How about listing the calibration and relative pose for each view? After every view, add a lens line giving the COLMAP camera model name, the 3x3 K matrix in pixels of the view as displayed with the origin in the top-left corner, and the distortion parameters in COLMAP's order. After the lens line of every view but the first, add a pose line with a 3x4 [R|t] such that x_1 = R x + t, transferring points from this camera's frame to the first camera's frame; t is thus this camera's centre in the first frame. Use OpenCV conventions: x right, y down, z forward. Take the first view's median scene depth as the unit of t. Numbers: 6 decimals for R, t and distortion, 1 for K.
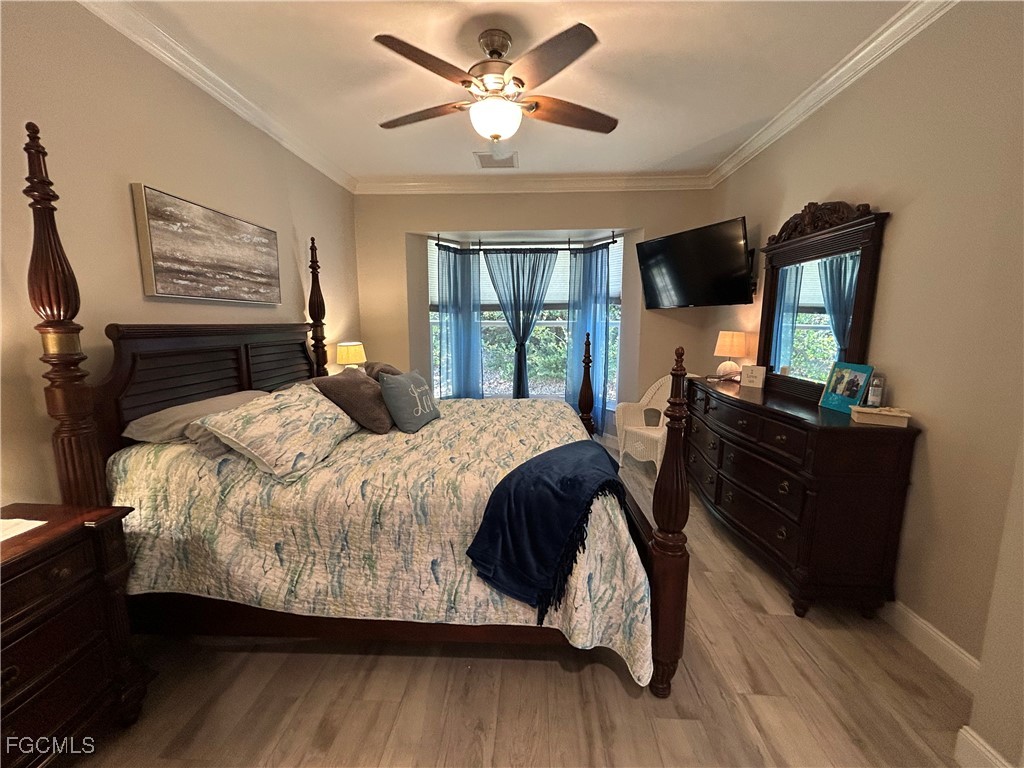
lens RADIAL K [[415.3, 0, 511.8], [0, 415.3, 381.0], [0, 0, 1]] dist [-0.000375, 0.000106]
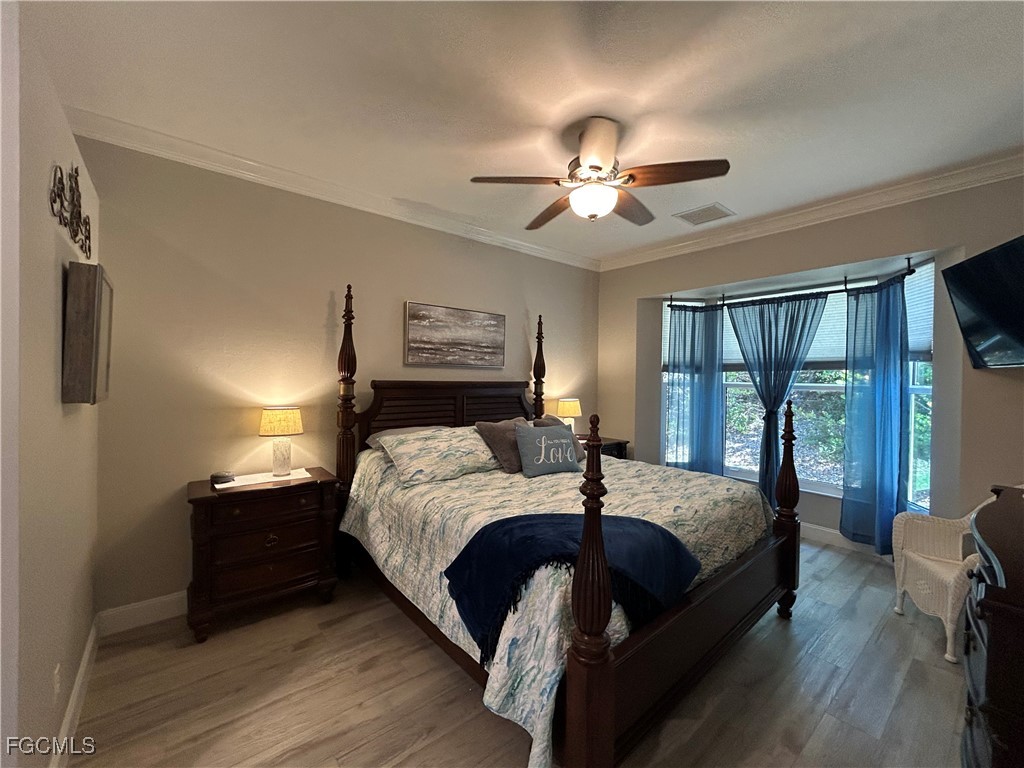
lens RADIAL K [[415.3, 0, 513.9], [0, 415.3, 381.9], [0, 0, 1]] dist [-0.000375, 0.000106]
pose [[0.681312, 0.018547, -0.731758, 0.511155], [-0.118074, 0.989372, -0.084857, -0.030886], [0.722407, 0.144215, 0.676261, 0.138308]]
